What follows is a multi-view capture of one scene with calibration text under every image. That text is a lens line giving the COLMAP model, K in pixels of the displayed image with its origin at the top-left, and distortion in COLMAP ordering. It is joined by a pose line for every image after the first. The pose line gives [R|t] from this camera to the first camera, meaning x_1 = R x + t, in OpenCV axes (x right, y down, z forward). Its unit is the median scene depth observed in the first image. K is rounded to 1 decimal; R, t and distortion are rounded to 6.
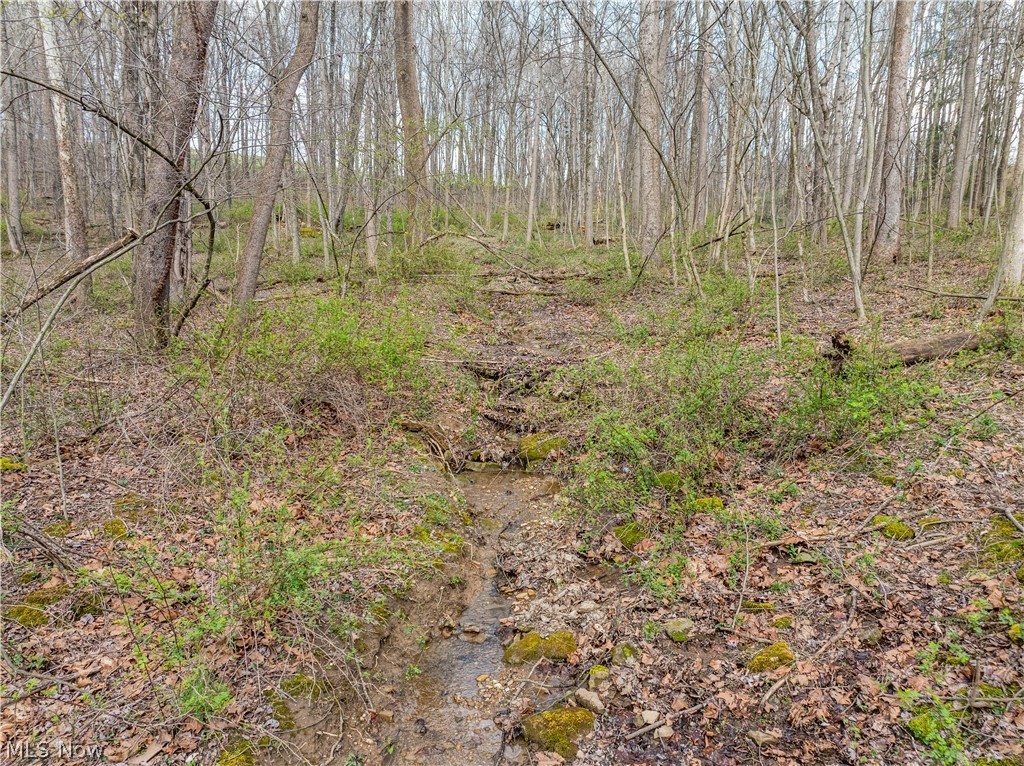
lens RADIAL K [[712.5, 0, 514.6], [0, 712.5, 385.5], [0, 0, 1]] dist [-0.025186, 0.000127]
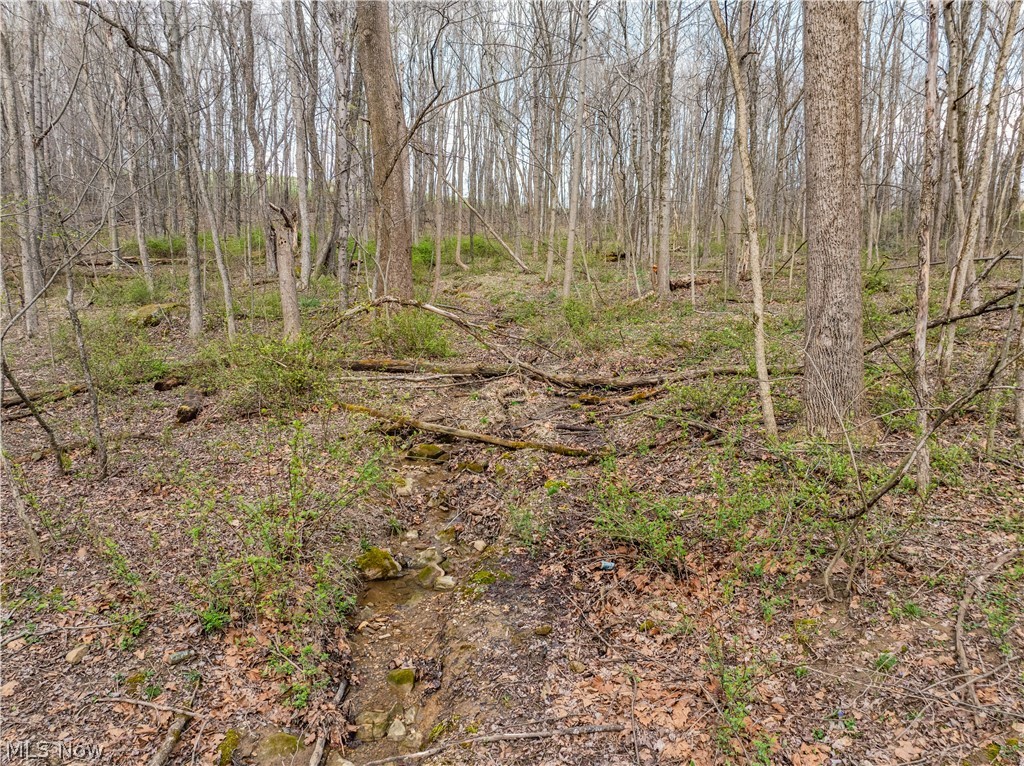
lens RADIAL K [[712.5, 0, 507.8], [0, 712.5, 381.1], [0, 0, 1]] dist [-0.025186, 0.000127]
pose [[0.994052, 0.009541, -0.108489, 0.032015], [-0.013211, 0.999363, -0.033162, -0.090319], [0.108103, 0.034398, 0.993544, 0.319880]]
